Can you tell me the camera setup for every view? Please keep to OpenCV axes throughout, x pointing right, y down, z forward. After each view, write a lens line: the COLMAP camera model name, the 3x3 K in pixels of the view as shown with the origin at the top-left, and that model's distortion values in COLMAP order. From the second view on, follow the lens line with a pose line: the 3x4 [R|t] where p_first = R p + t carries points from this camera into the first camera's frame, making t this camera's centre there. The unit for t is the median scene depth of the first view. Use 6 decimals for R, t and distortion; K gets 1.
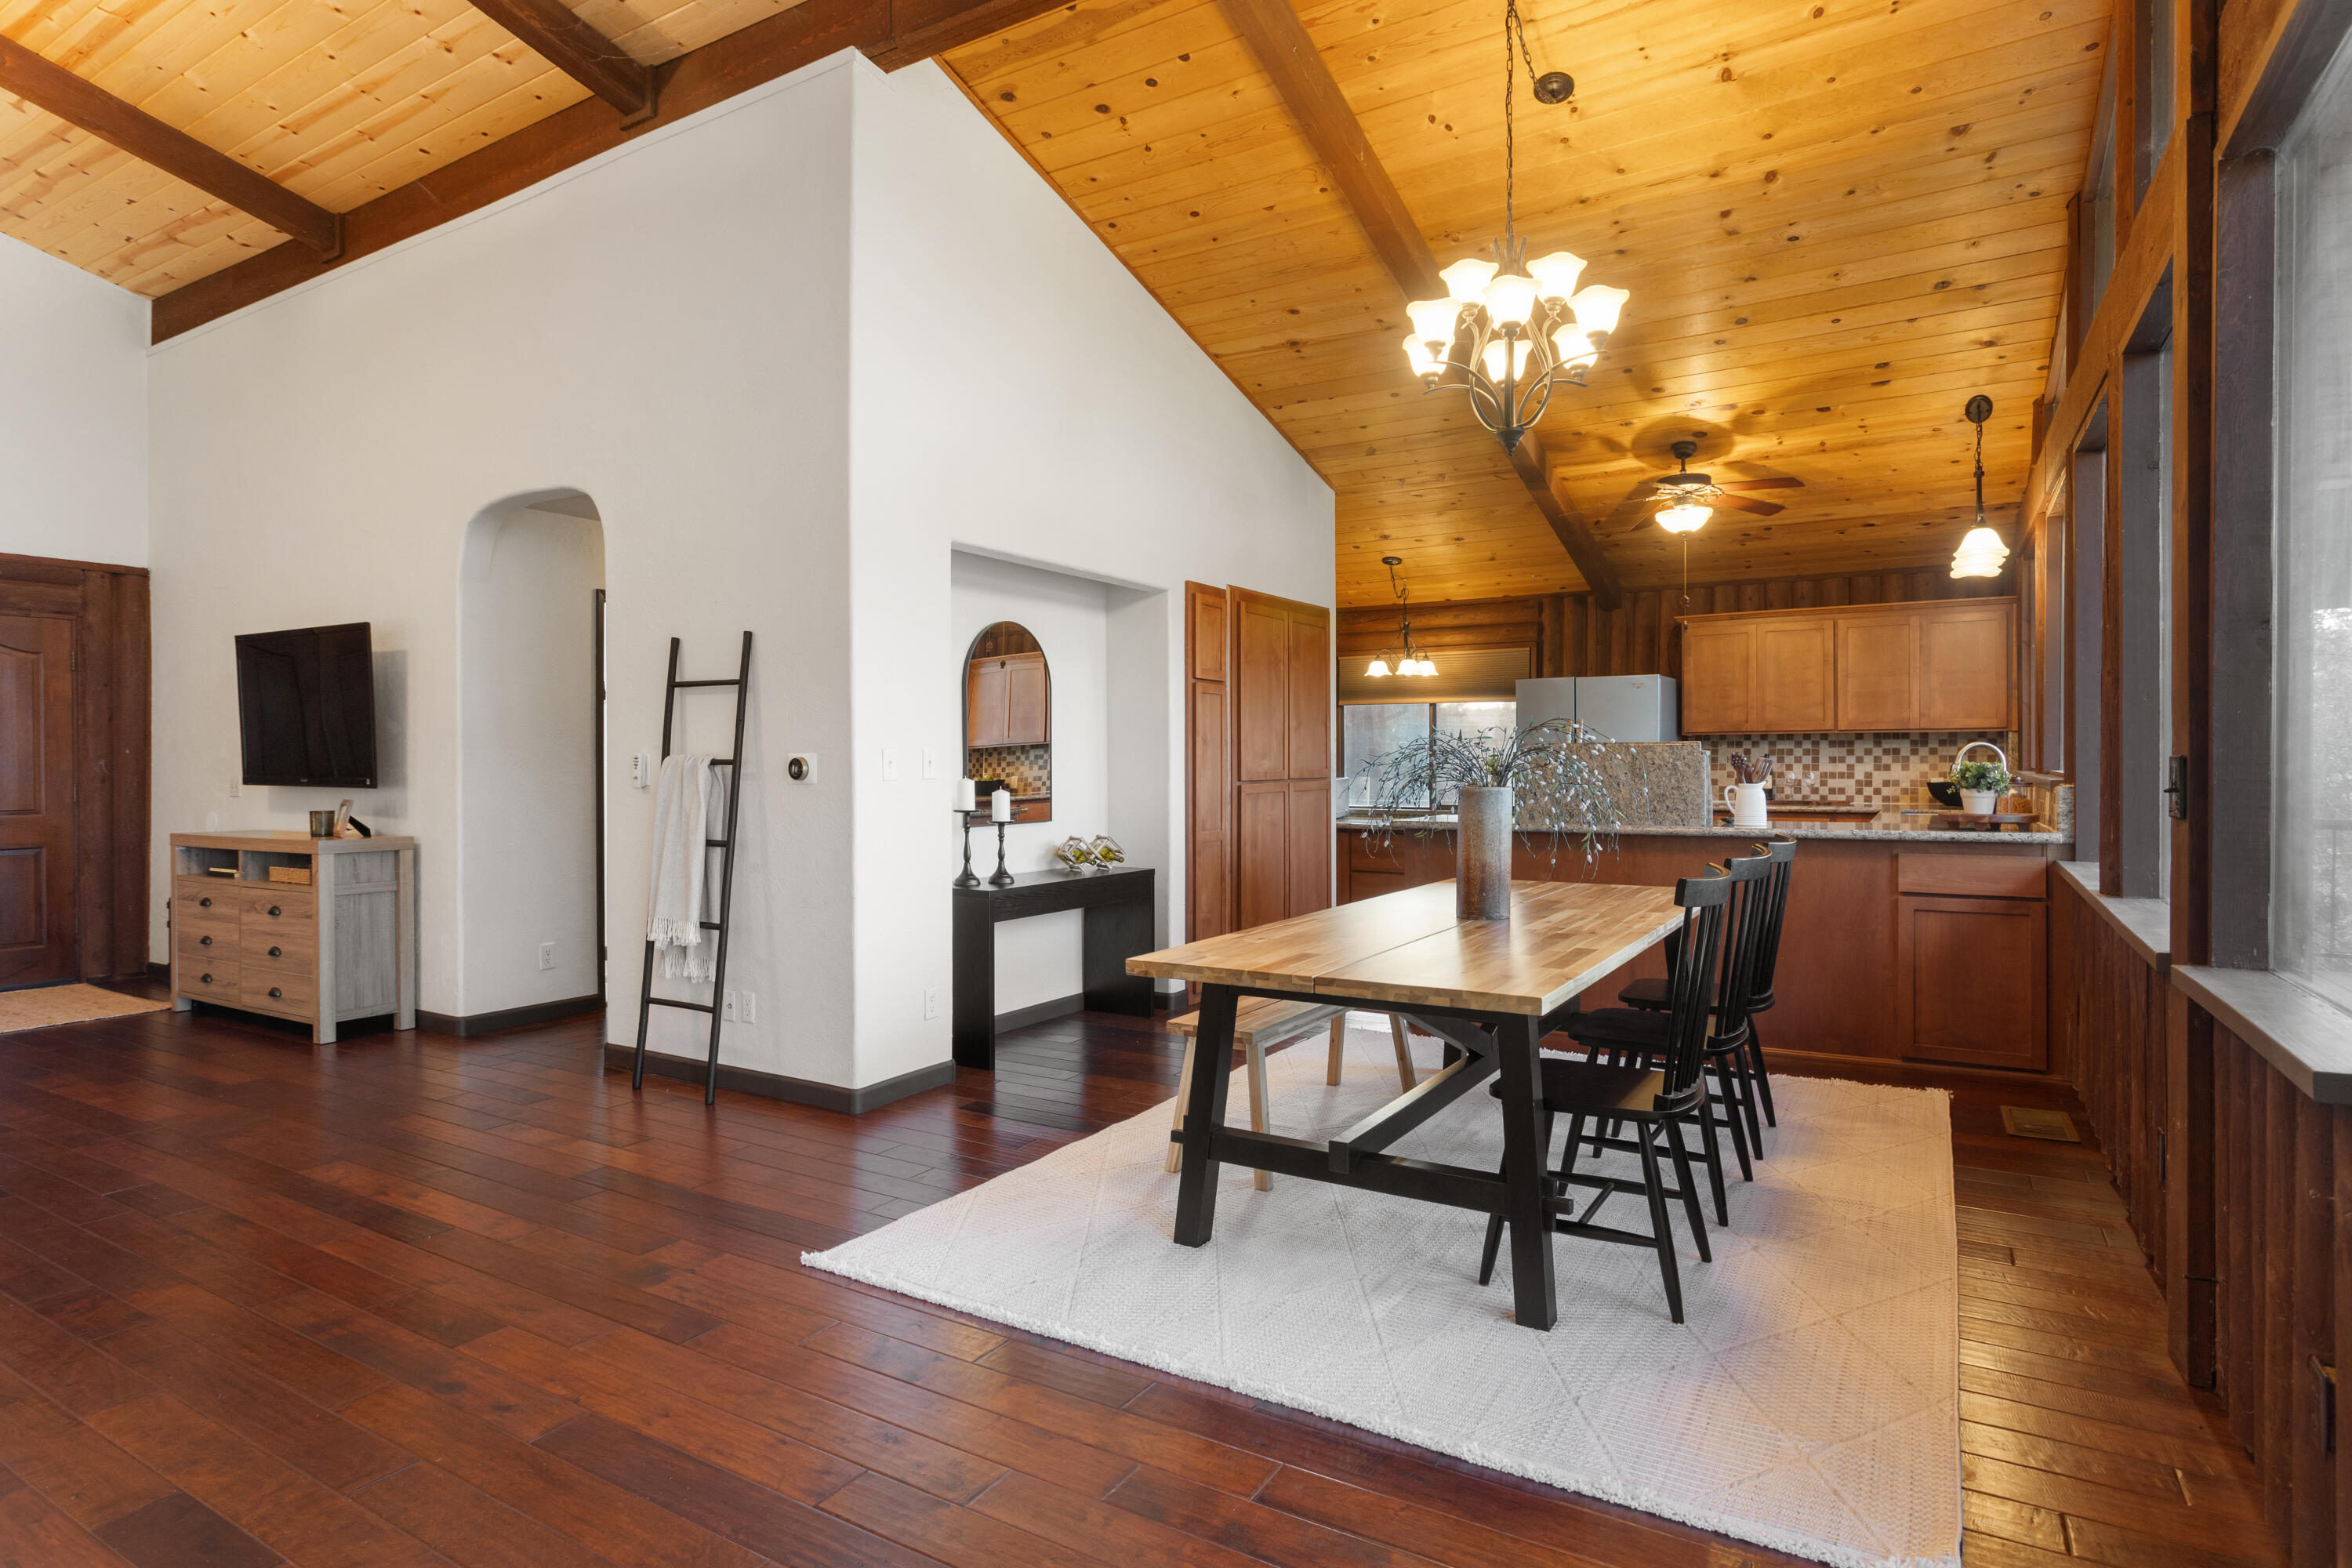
lens RADIAL K [[1264.5, 0, 1178.1], [0, 1264.5, 771.7], [0, 0, 1]] dist [0.001789, 0.002025]
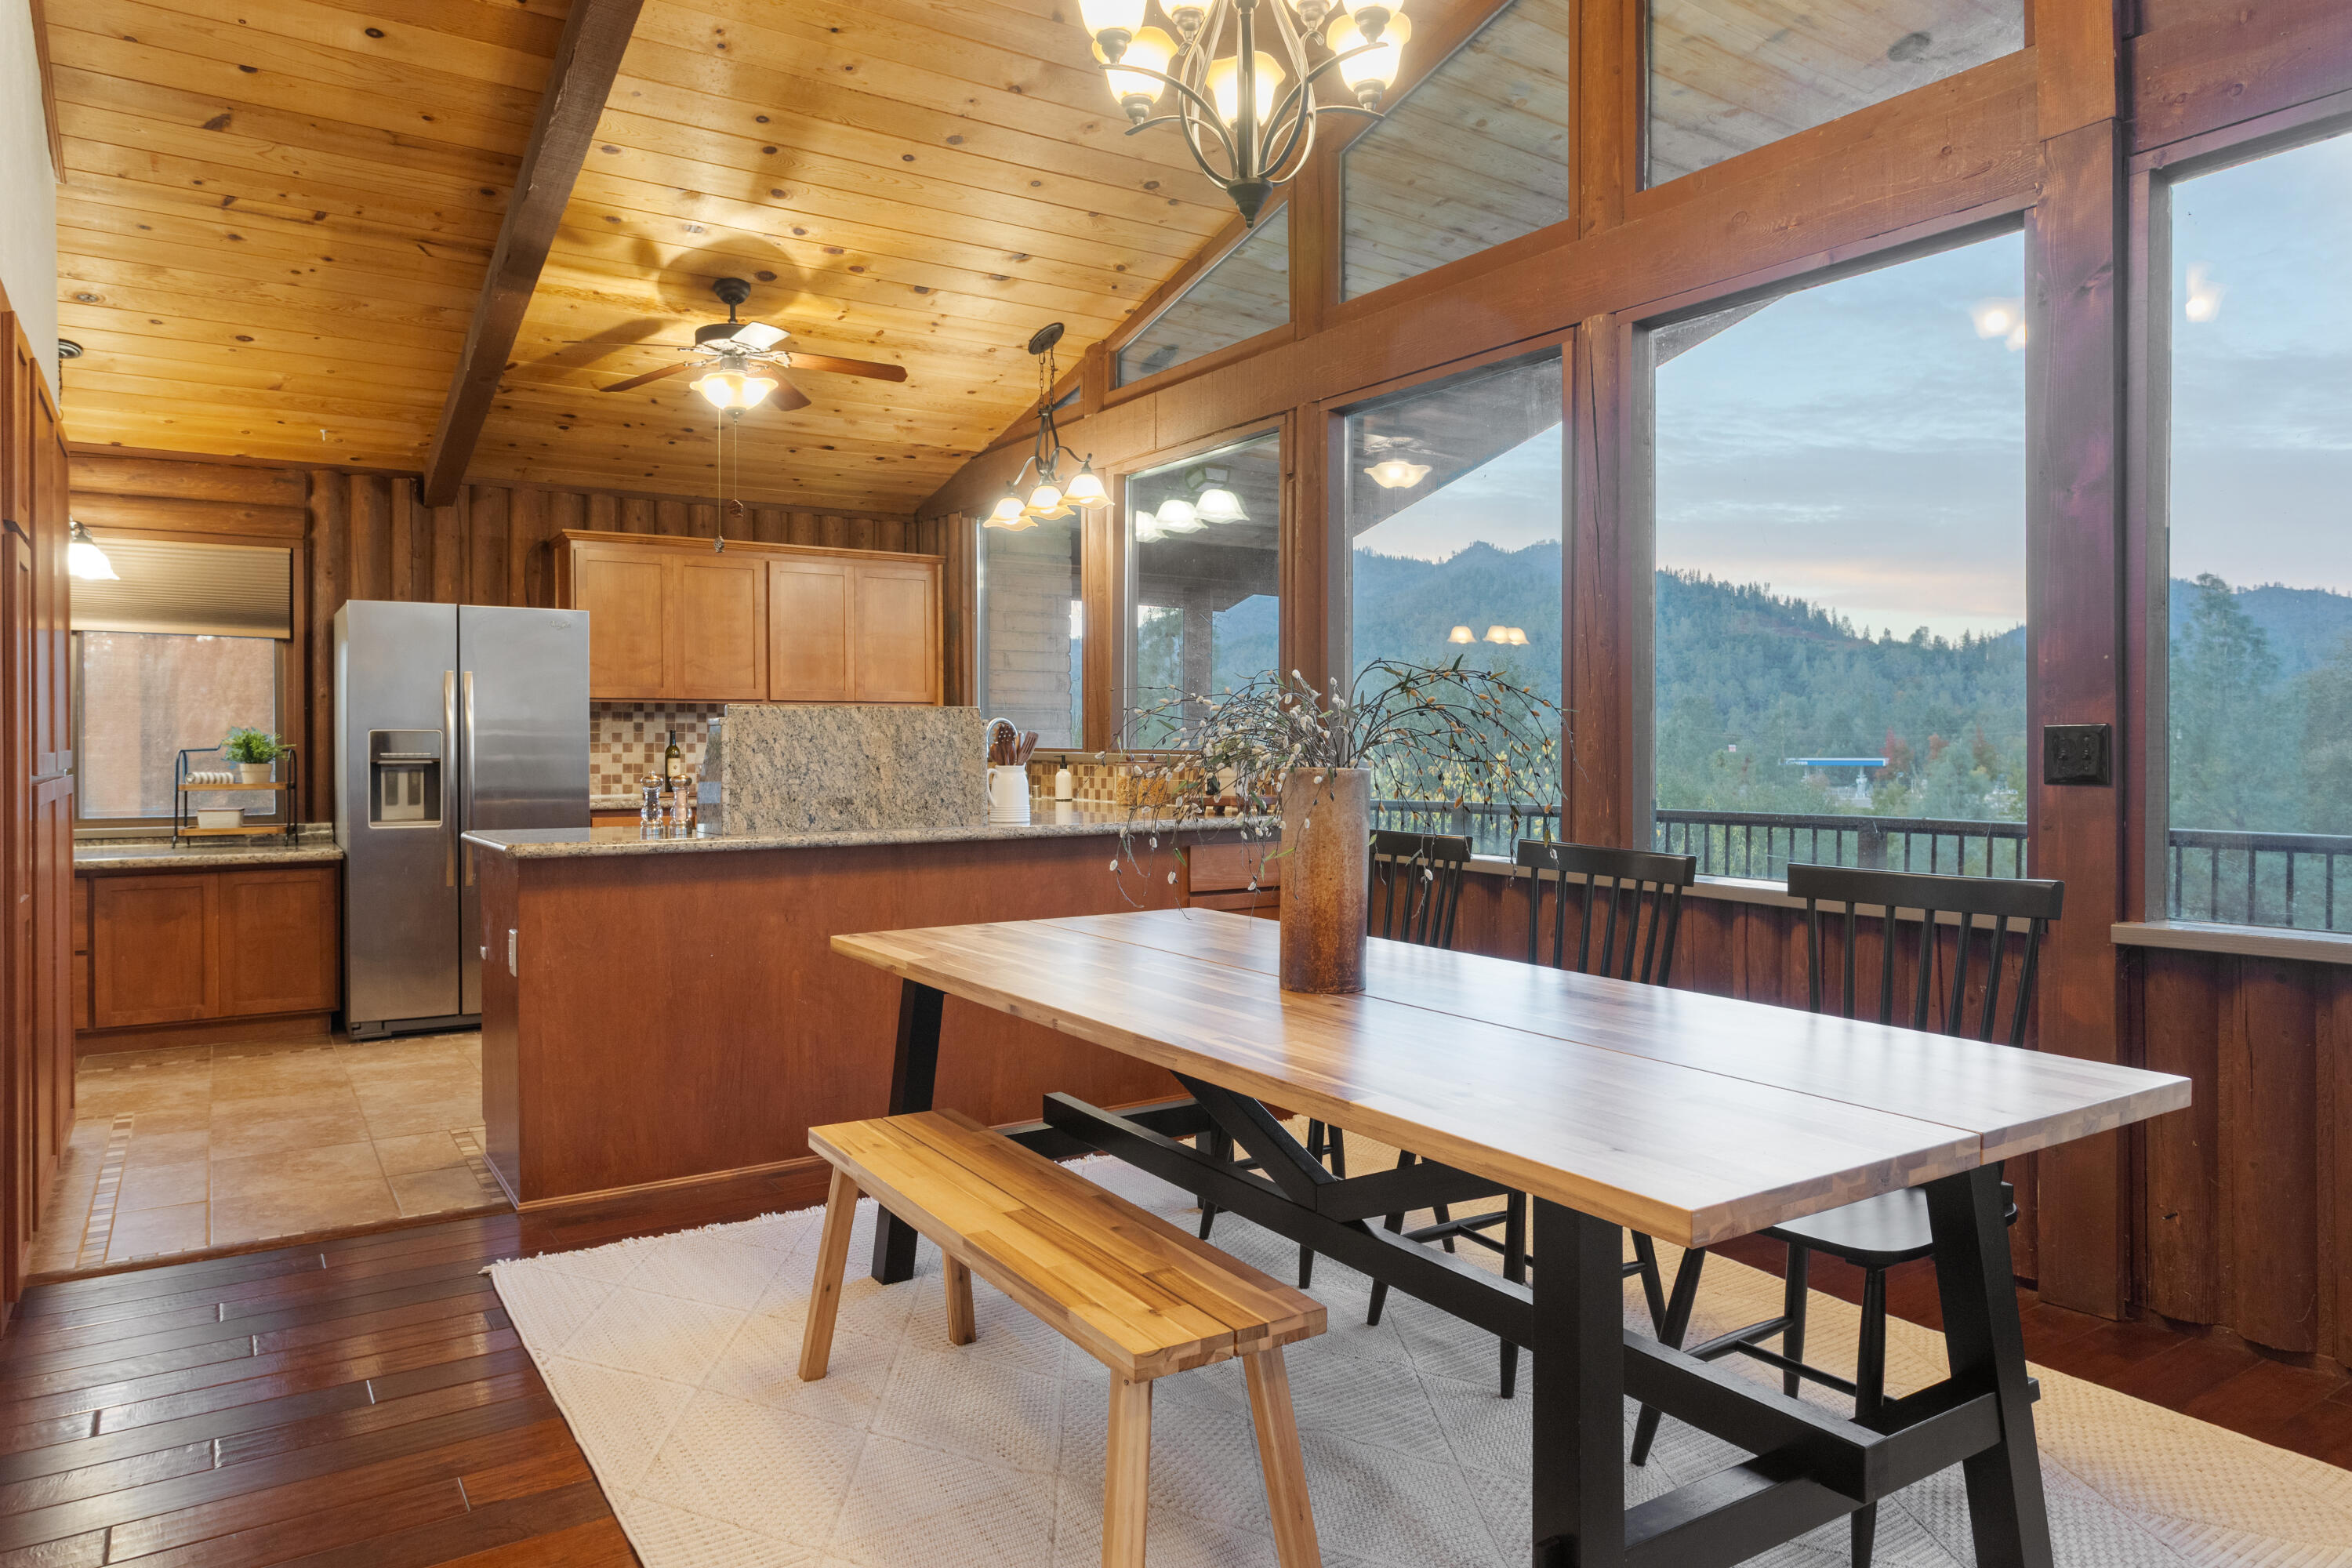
lens RADIAL K [[1497.8, 0, 1177.2], [0, 1497.8, 763.7], [0, 0, 1]] dist [-0.007534, -0.000316]
pose [[0.427267, -0.008902, 0.904082, -0.199554], [0.007067, 0.999954, 0.006506, 0.002087], [-0.904098, 0.003609, 0.427310, 0.349747]]
